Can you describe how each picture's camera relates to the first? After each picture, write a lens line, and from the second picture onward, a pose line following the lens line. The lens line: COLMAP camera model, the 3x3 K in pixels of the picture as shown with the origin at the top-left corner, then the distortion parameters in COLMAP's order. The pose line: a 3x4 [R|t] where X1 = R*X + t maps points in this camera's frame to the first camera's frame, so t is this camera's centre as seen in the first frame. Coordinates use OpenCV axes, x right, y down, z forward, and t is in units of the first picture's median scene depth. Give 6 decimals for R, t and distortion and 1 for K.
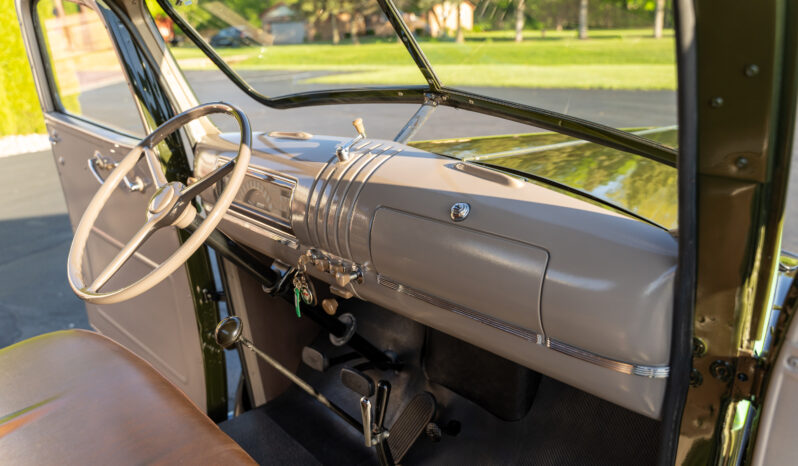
lens RADIAL K [[623.7, 0, 399.0], [0, 623.7, 233.0], [0, 0, 1]] dist [-0.029073, 0.000758]
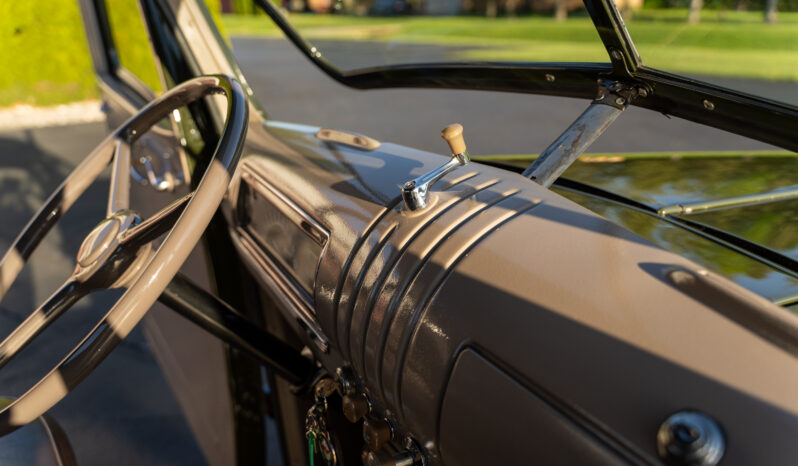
lens RADIAL K [[623.7, 0, 399.0], [0, 623.7, 233.0], [0, 0, 1]] dist [-0.029073, 0.000758]
pose [[0.971648, 0.105519, -0.211578, 0.003353], [-0.097593, 0.994088, 0.047588, -0.113489], [0.215348, -0.025590, 0.976202, 0.493640]]
